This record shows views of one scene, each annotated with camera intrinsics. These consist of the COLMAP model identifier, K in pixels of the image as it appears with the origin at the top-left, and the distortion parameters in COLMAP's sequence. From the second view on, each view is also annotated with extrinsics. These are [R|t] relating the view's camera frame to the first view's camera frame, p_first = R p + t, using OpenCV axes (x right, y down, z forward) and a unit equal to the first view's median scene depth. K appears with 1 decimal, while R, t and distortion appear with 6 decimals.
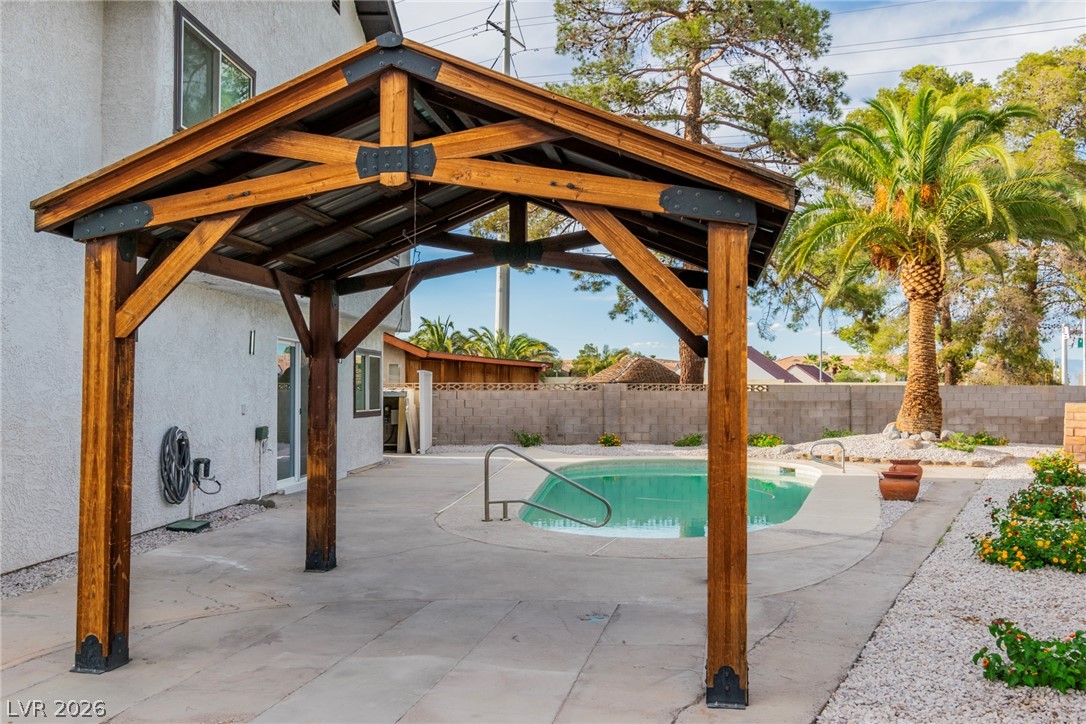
lens RADIAL K [[931.1, 0, 545.5], [0, 931.1, 375.7], [0, 0, 1]] dist [-0.002104, 0.004331]
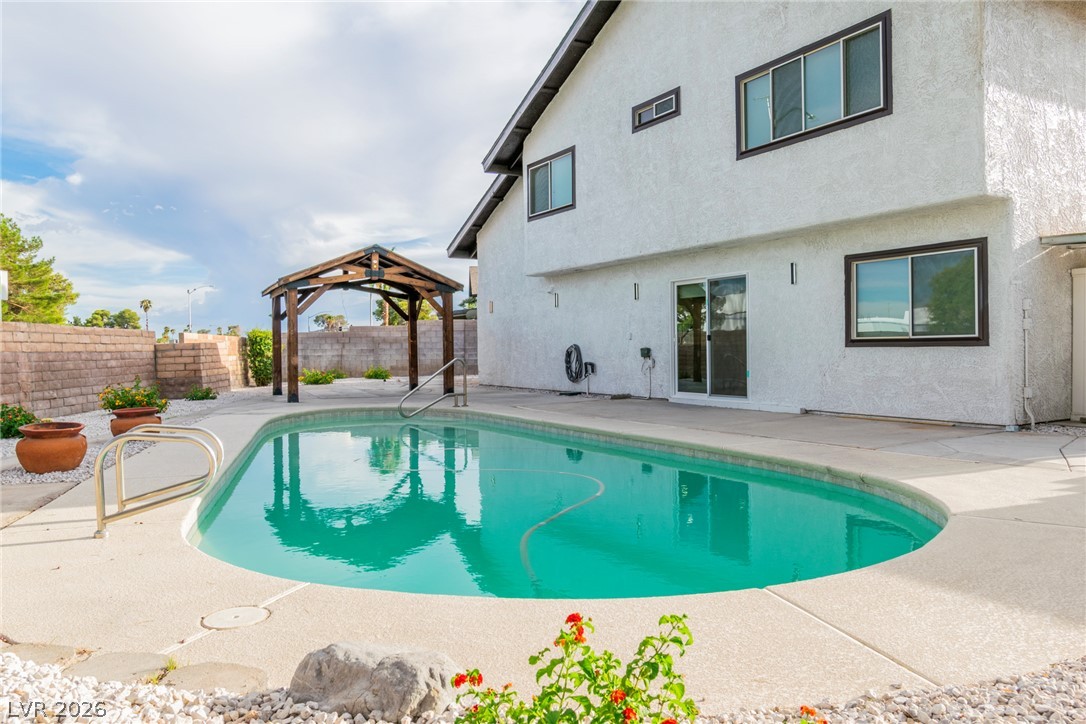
lens RADIAL K [[750.8, 0, 534.6], [0, 750.8, 354.9], [0, 0, 1]] dist [-0.000108, 0.001190]
pose [[-0.817892, 0.012074, -0.575245, 0.260463], [0.020081, 0.999770, -0.007567, 0.036510], [0.575021, -0.017741, -0.817946, 0.957533]]
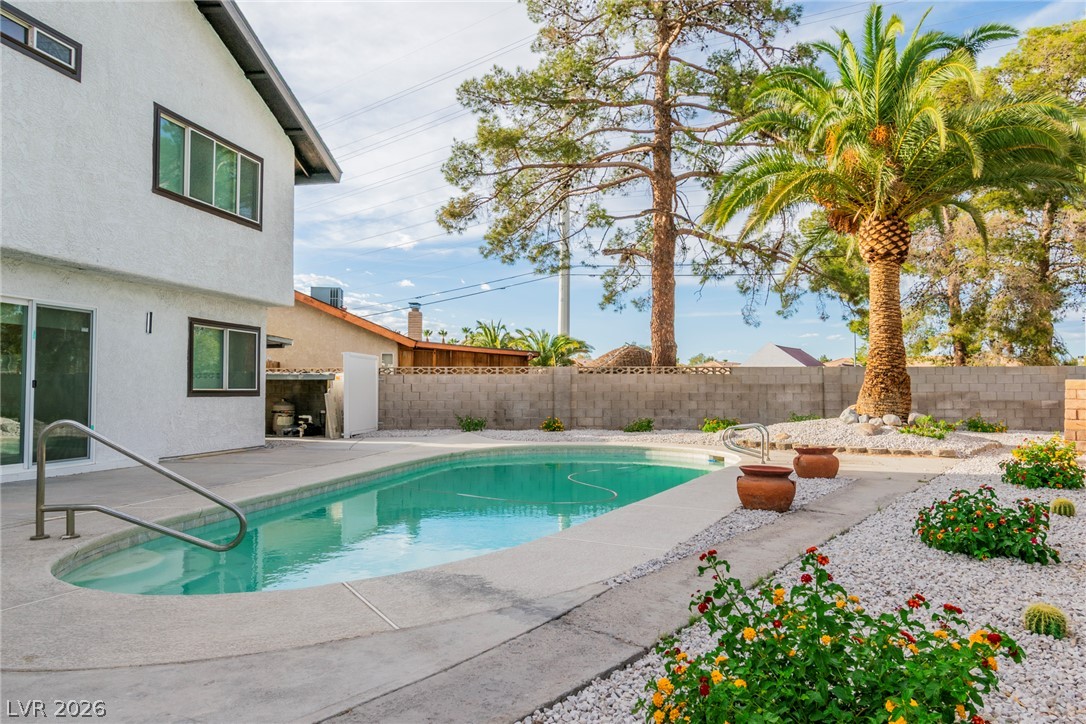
lens RADIAL K [[736.6, 0, 538.6], [0, 736.6, 352.9], [0, 0, 1]] dist [0.001131, 0.002613]
pose [[0.989730, -0.011437, -0.142492, 0.160043], [0.006453, 0.999353, -0.035388, 0.021625], [0.142805, 0.034105, 0.989163, 0.244585]]
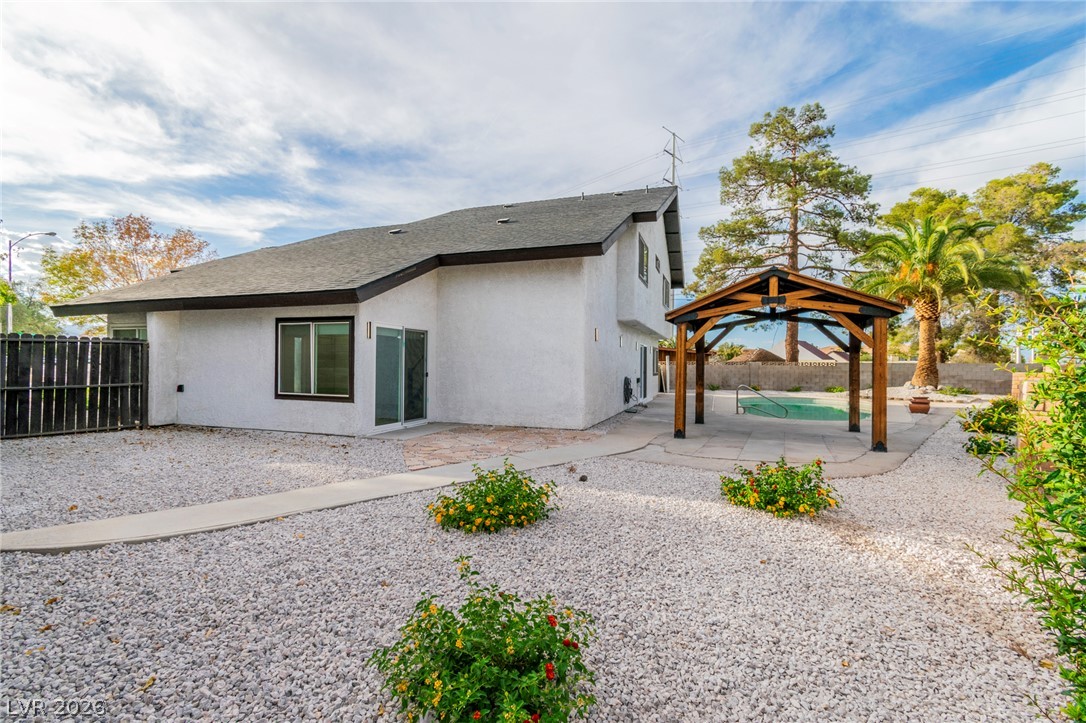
lens RADIAL K [[489.7, 0, 543.0], [0, 489.7, 361.5], [0, 0, 1]] dist [0.003483, -0.000003]
pose [[0.964913, 0.001460, -0.262565, -0.102567], [0.000585, 0.999970, 0.007710, -0.001319], [0.262568, -0.007593, 0.964884, -0.211185]]
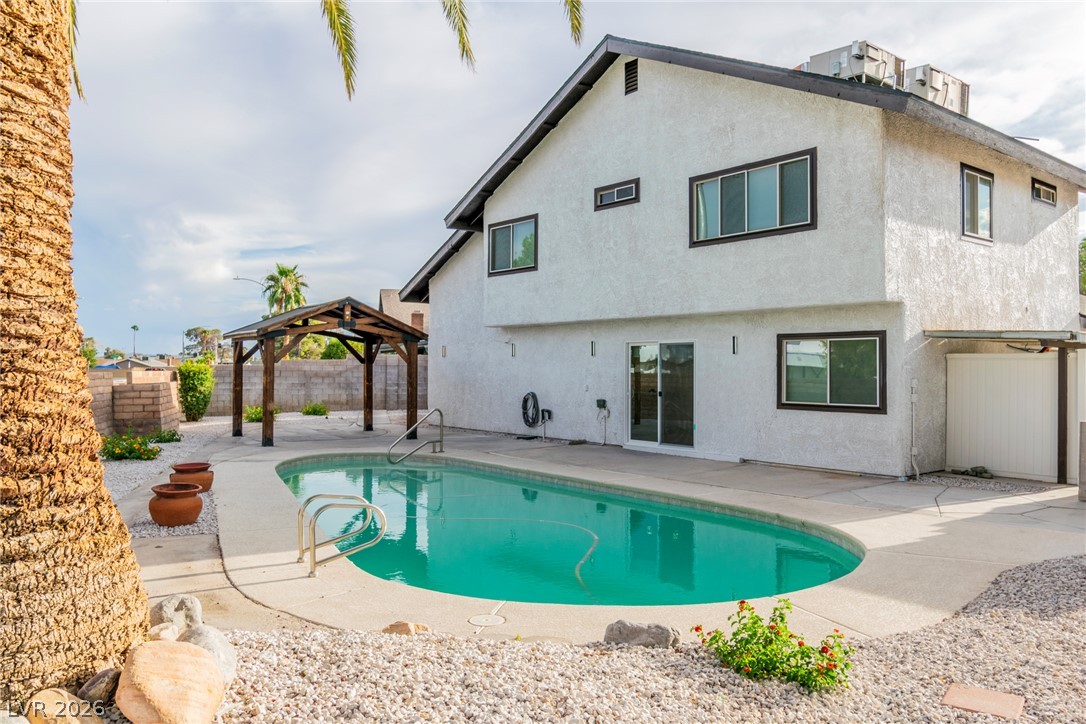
lens RADIAL K [[797.7, 0, 543.0], [0, 797.7, 362.0], [0, 0, 1]] dist [0.000663, 0.000707]
pose [[-0.727441, -0.010331, -0.686092, 0.373167], [0.006716, 0.999732, -0.022175, 0.009975], [0.686137, -0.020739, -0.727176, 1.003833]]
